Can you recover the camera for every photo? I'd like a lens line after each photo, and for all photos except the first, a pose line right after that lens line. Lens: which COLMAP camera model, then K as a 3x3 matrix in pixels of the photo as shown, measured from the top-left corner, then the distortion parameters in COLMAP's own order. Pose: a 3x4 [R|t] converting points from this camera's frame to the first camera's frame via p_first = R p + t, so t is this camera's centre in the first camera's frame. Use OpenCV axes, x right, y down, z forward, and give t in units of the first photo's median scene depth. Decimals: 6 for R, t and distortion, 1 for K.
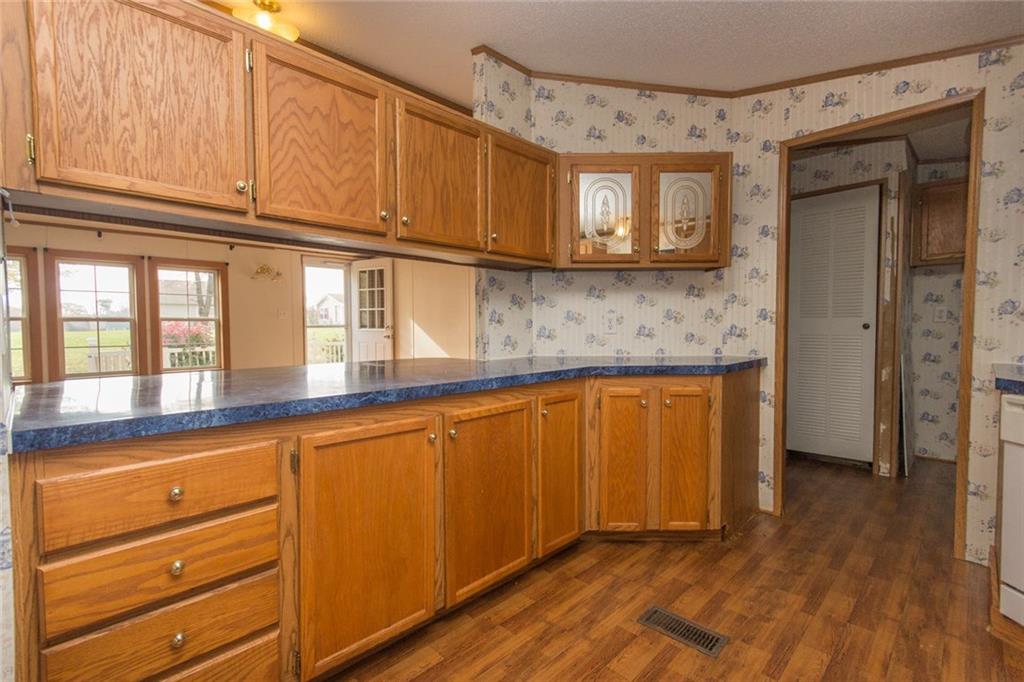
lens RADIAL K [[470.5, 0, 511.1], [0, 470.5, 343.5], [0, 0, 1]] dist [0.002535, -0.000444]
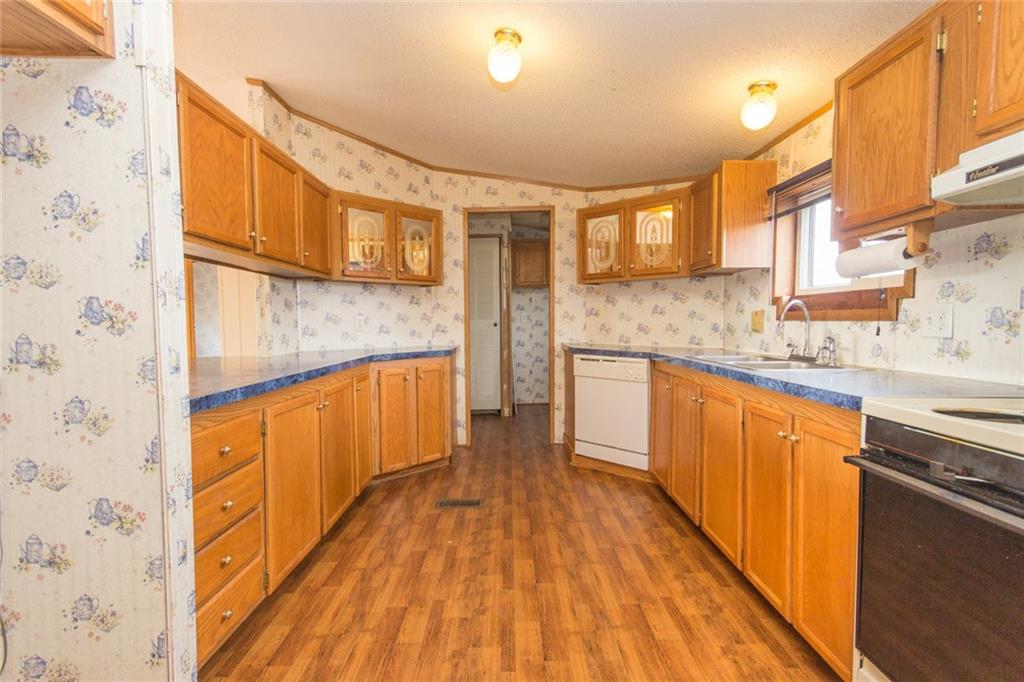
lens RADIAL K [[470.5, 0, 512.7], [0, 470.5, 341.9], [0, 0, 1]] dist [0.002535, -0.000444]
pose [[0.704700, -0.031706, 0.708797, -0.443173], [0.034316, 0.999355, 0.010585, 0.009022], [-0.708675, 0.016864, 0.705334, -0.219120]]
